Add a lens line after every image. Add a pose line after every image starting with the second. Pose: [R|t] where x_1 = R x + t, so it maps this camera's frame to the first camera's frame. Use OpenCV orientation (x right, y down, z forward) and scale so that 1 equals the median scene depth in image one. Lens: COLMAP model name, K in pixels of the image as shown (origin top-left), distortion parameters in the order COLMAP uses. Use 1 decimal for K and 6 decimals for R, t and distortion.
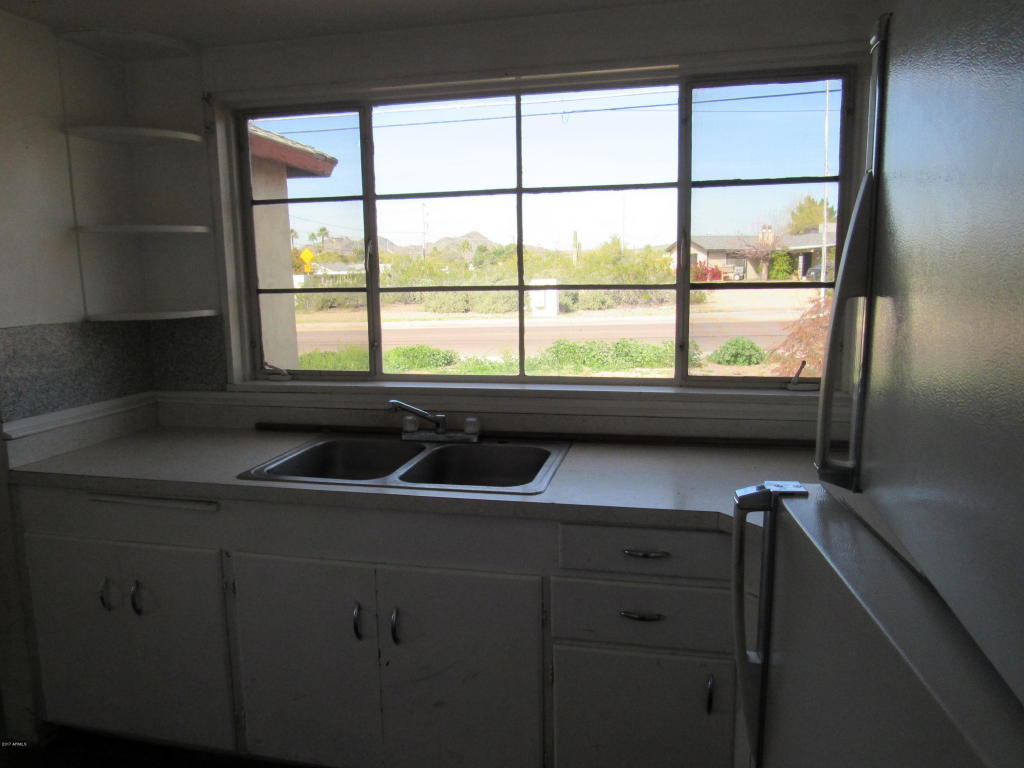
lens RADIAL K [[729.7, 0, 511.8], [0, 729.7, 385.1], [0, 0, 1]] dist [-0.012800, -0.002439]
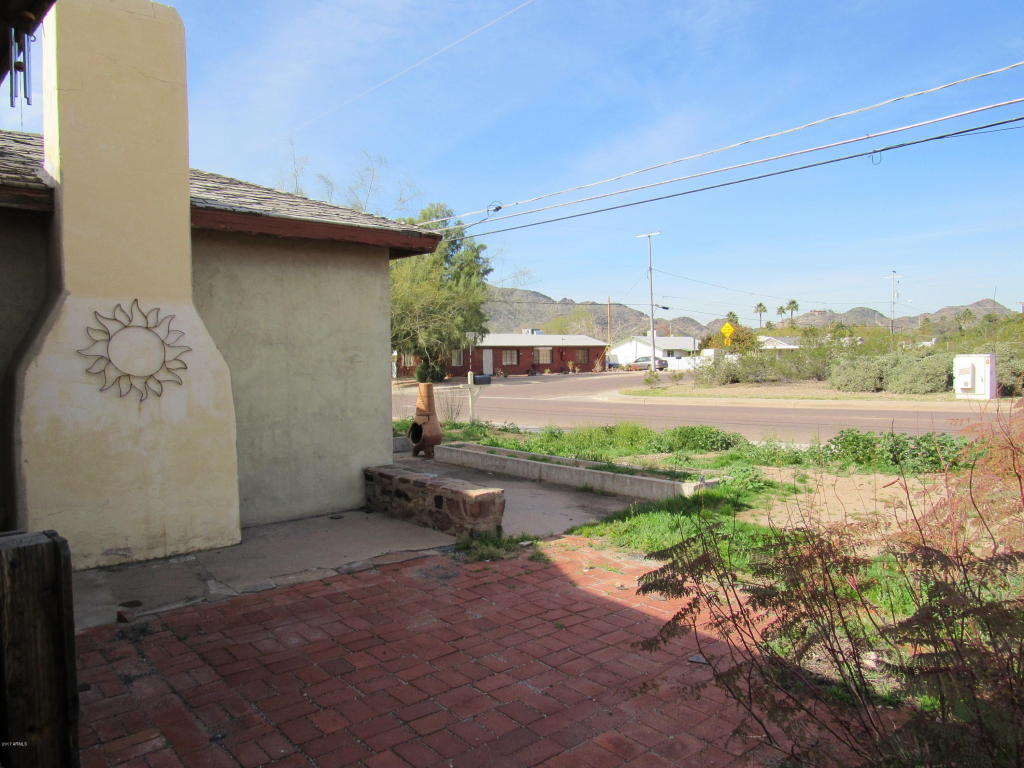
lens RADIAL K [[729.7, 0, 512.0], [0, 729.7, 383.8], [0, 0, 1]] dist [-0.012800, -0.002439]
pose [[0.799282, 0.028647, -0.600273, 0.107688], [-0.089979, 0.993308, -0.072405, -0.008044], [0.594182, 0.111884, 0.796511, 0.059009]]
